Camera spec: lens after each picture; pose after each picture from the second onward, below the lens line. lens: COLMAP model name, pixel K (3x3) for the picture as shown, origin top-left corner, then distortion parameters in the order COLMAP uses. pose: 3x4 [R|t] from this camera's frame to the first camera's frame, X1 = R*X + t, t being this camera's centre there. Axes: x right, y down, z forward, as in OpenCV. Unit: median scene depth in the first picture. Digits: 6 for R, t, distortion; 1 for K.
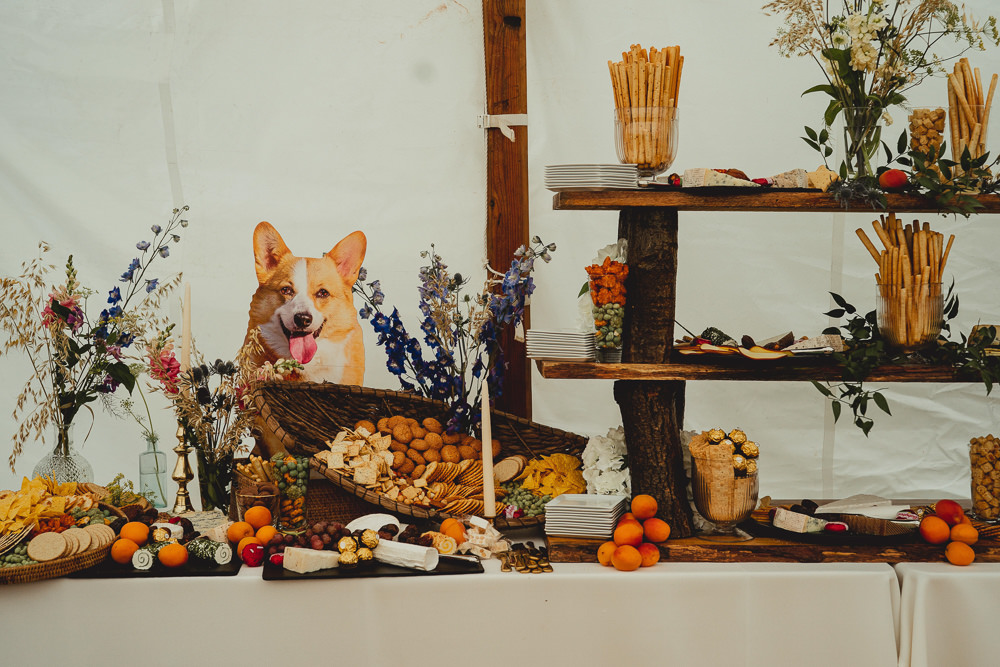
lens RADIAL K [[1548.6, 0, 500.0], [0, 1548.6, 333.5], [0, 0, 1]] dist [0.001935, 0.039186]
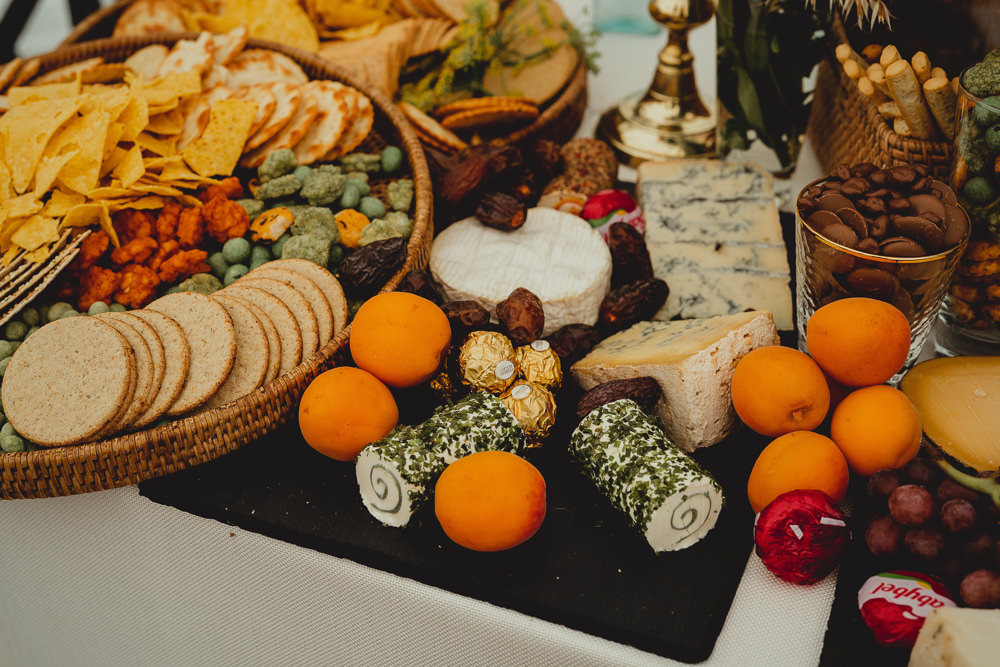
lens RADIAL K [[1548.6, 0, 500.0], [0, 1548.6, 333.5], [0, 0, 1]] dist [0.001935, 0.039186]
pose [[0.899076, 0.255400, -0.355575, -0.118906], [-0.041375, 0.858133, 0.511758, -0.014281], [0.435833, -0.445397, 0.782094, 0.776631]]
